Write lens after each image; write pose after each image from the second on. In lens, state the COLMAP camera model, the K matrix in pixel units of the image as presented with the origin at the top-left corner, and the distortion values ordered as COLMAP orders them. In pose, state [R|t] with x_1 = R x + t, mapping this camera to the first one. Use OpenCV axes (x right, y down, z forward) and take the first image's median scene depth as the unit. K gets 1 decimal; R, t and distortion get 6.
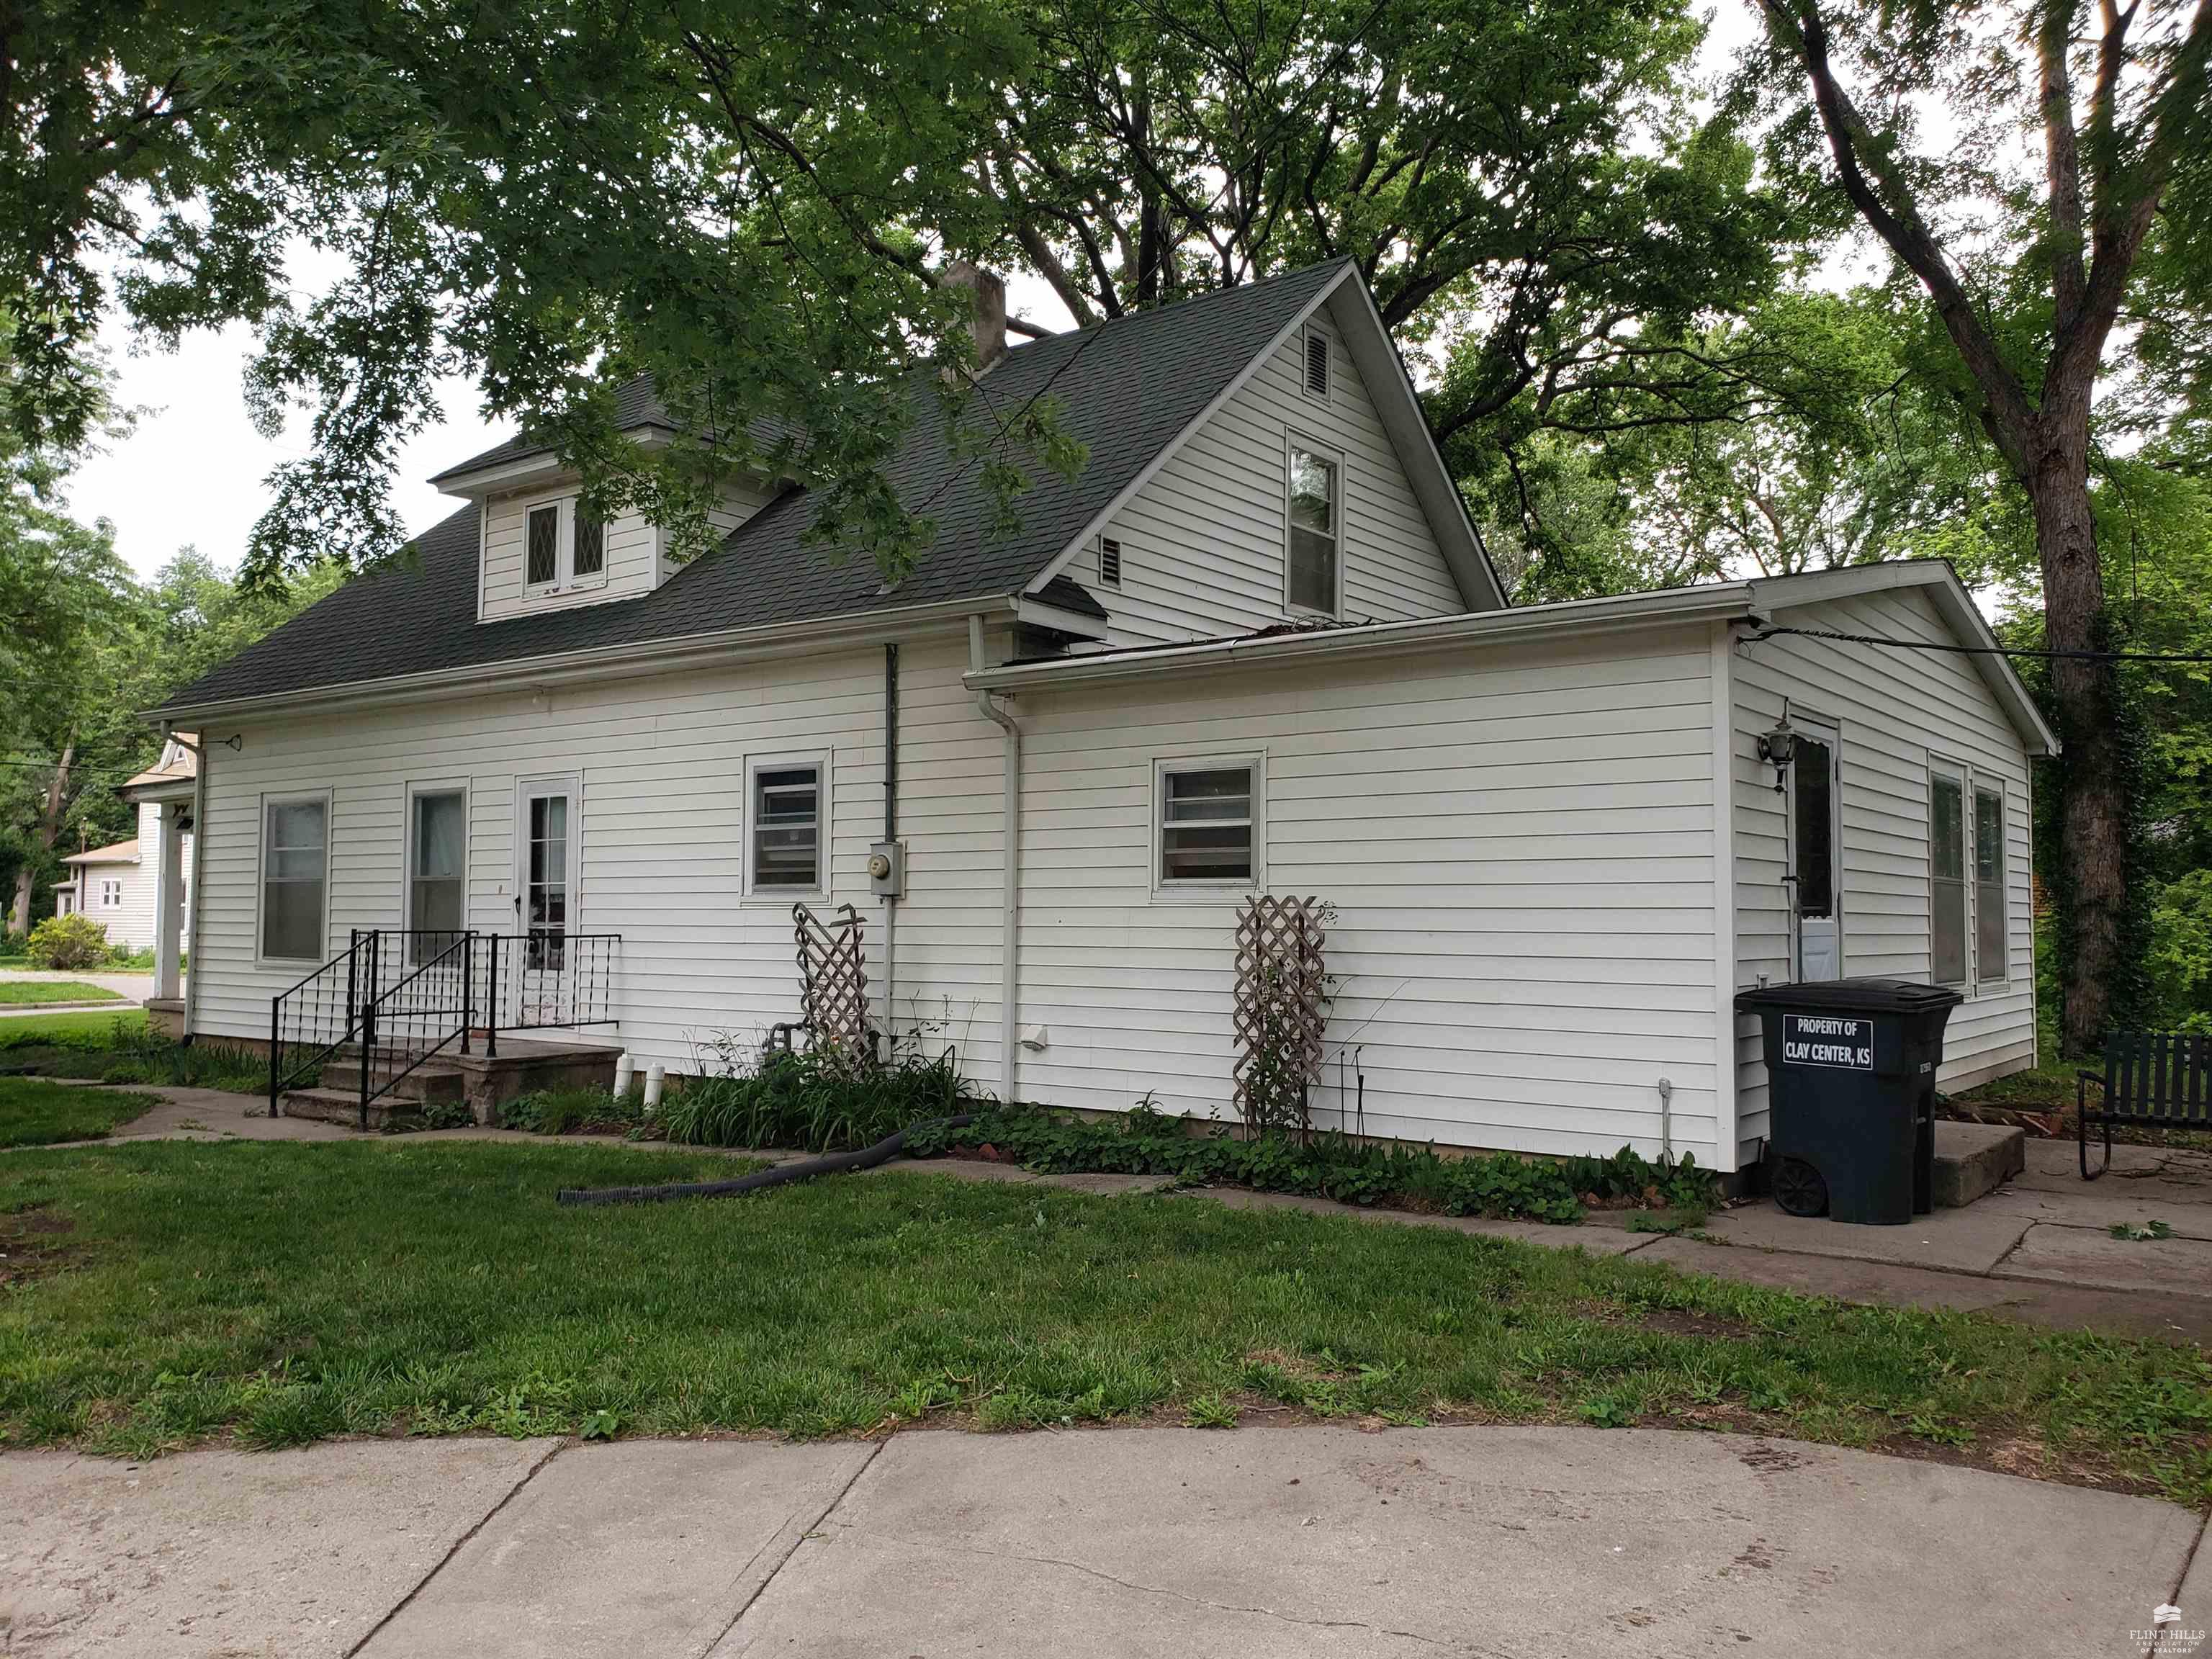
lens RADIAL K [[1721.6, 0, 1118.9], [0, 1721.6, 840.4], [0, 0, 1]] dist [0.043919, -0.031328]
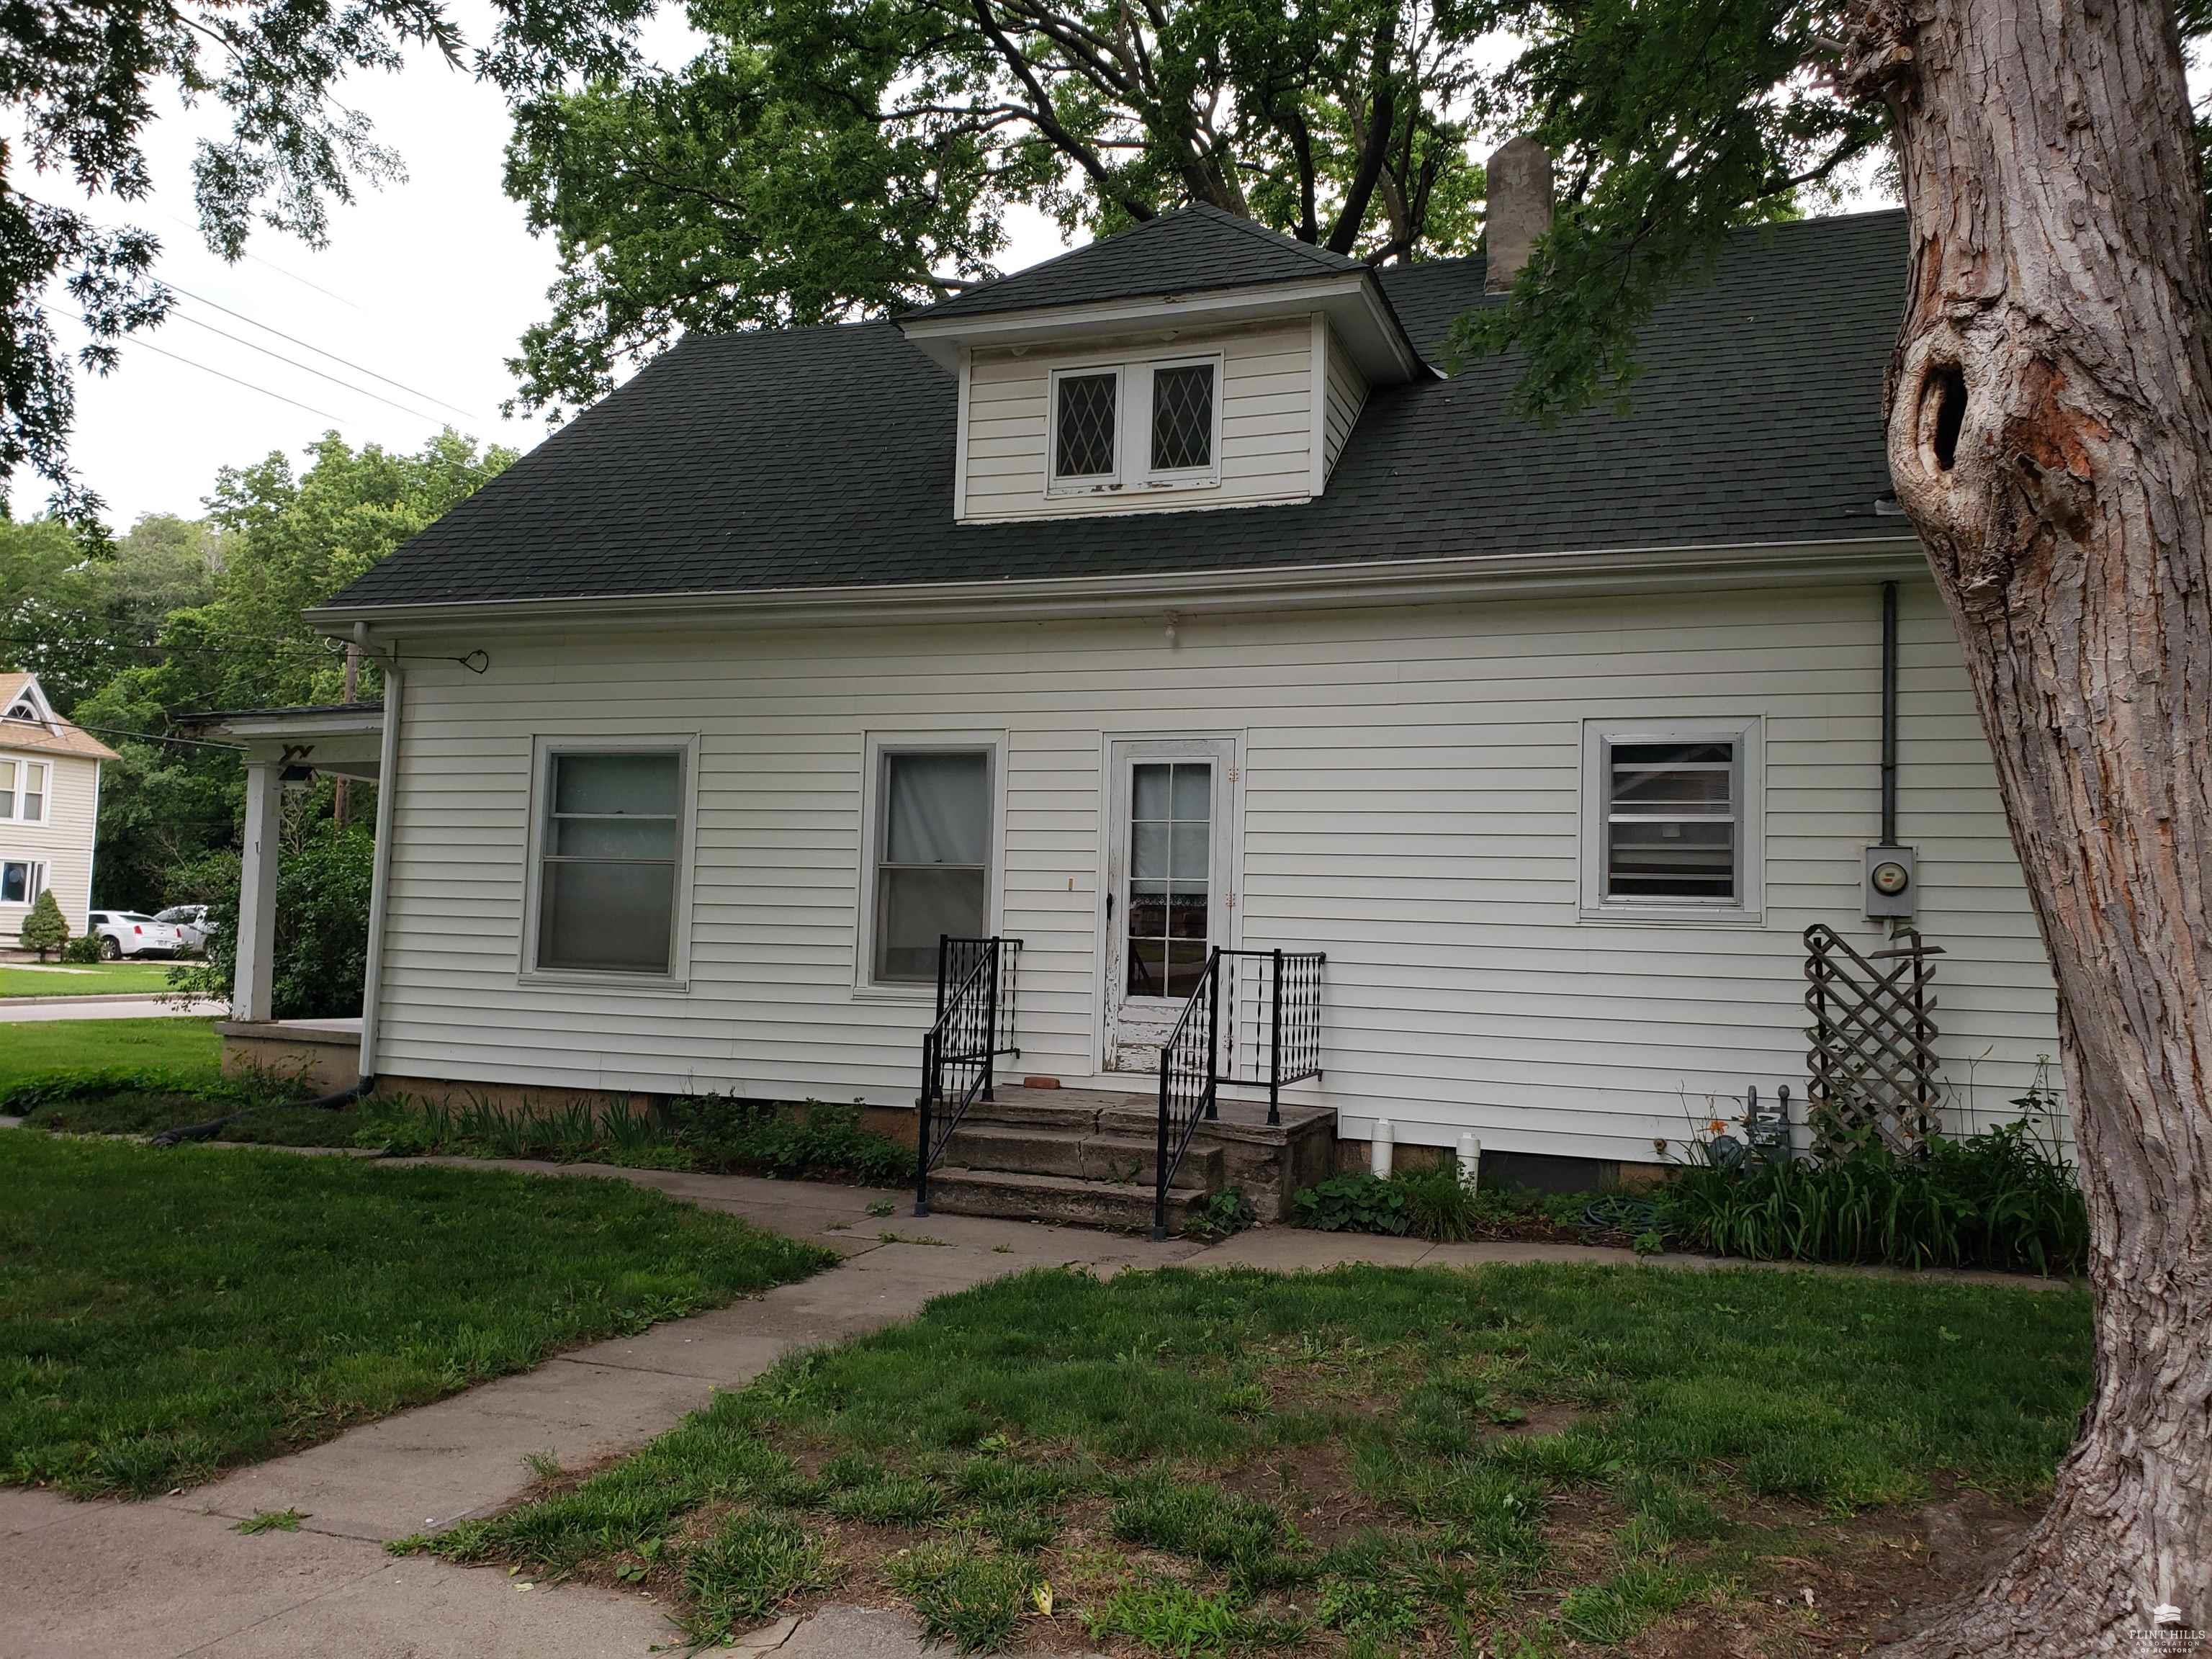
lens RADIAL K [[1721.6, 0, 1096.3], [0, 1721.6, 822.2], [0, 0, 1]] dist [0.043919, -0.031328]
pose [[0.959772, 0.034867, 0.278606, -0.676943], [-0.033673, 0.999392, -0.009072, 0.009462], [-0.278753, -0.000675, 0.960363, 0.363296]]
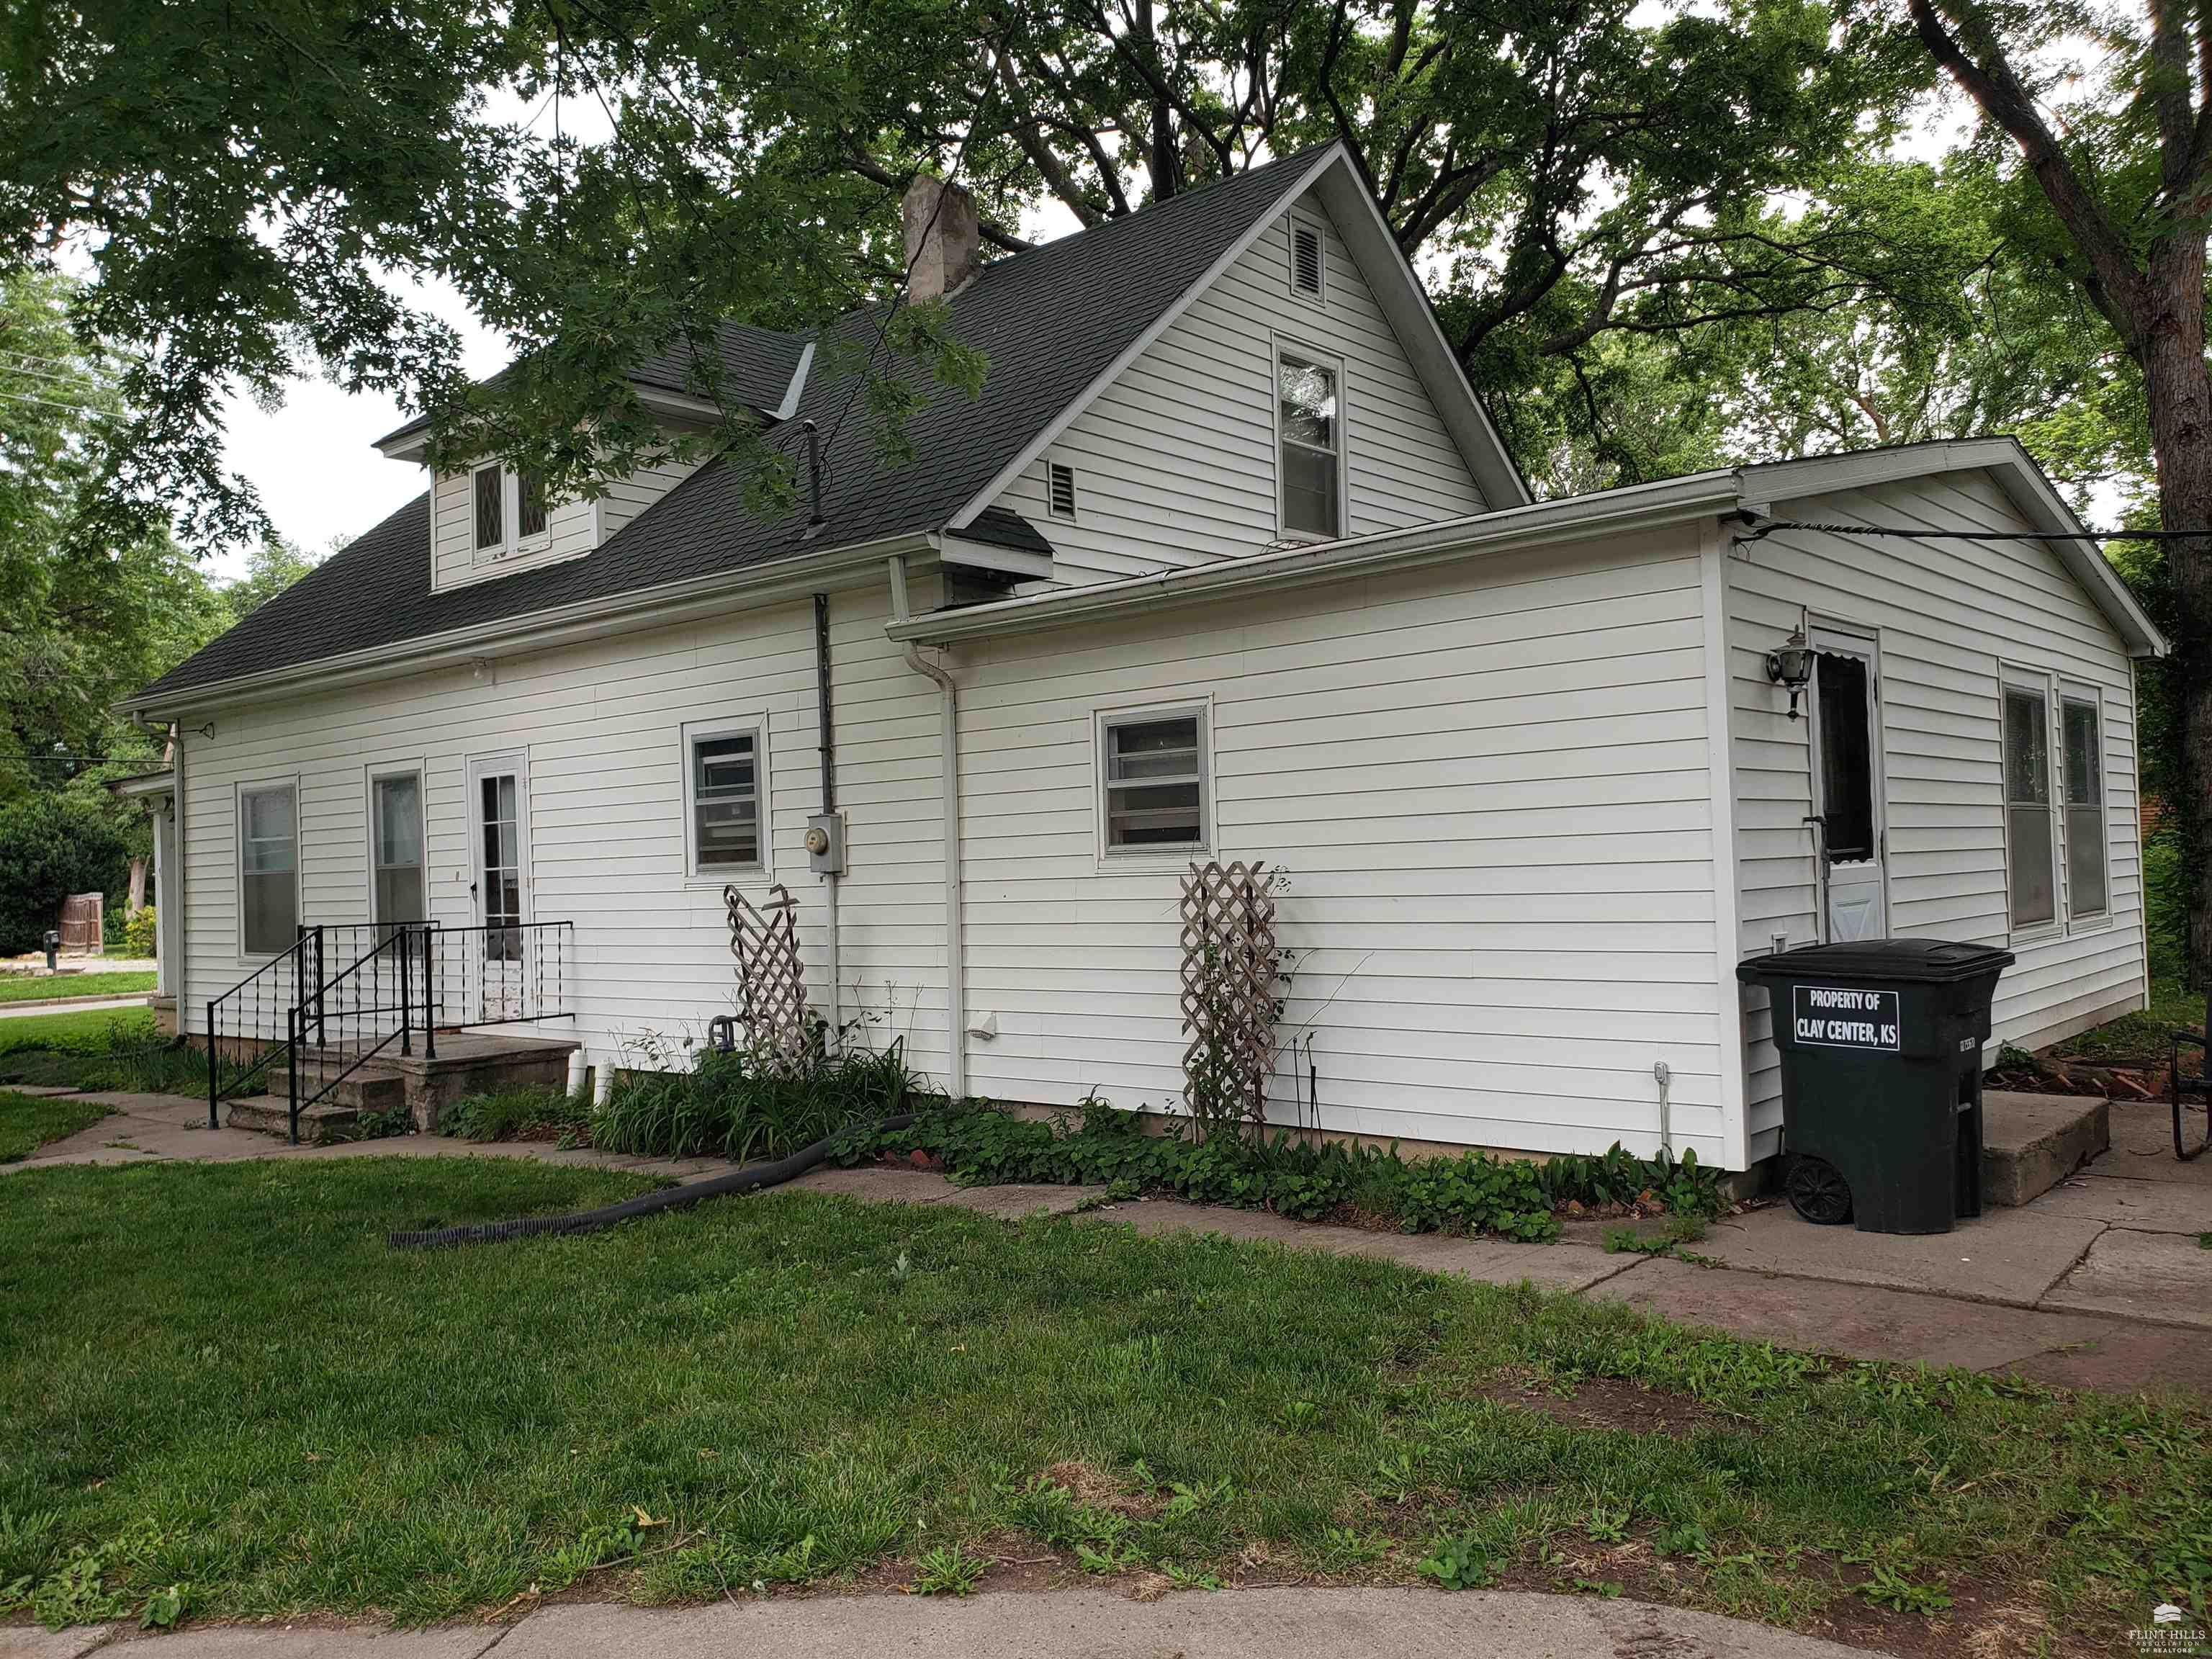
lens RADIAL K [[1721.6, 0, 1128.5], [0, 1721.6, 842.9], [0, 0, 1]] dist [0.043919, -0.031328]
pose [[0.997352, -0.039930, -0.060779, 0.079401], [0.041941, 0.998602, 0.032170, -0.006001], [0.059409, -0.034634, 0.997633, 0.100721]]
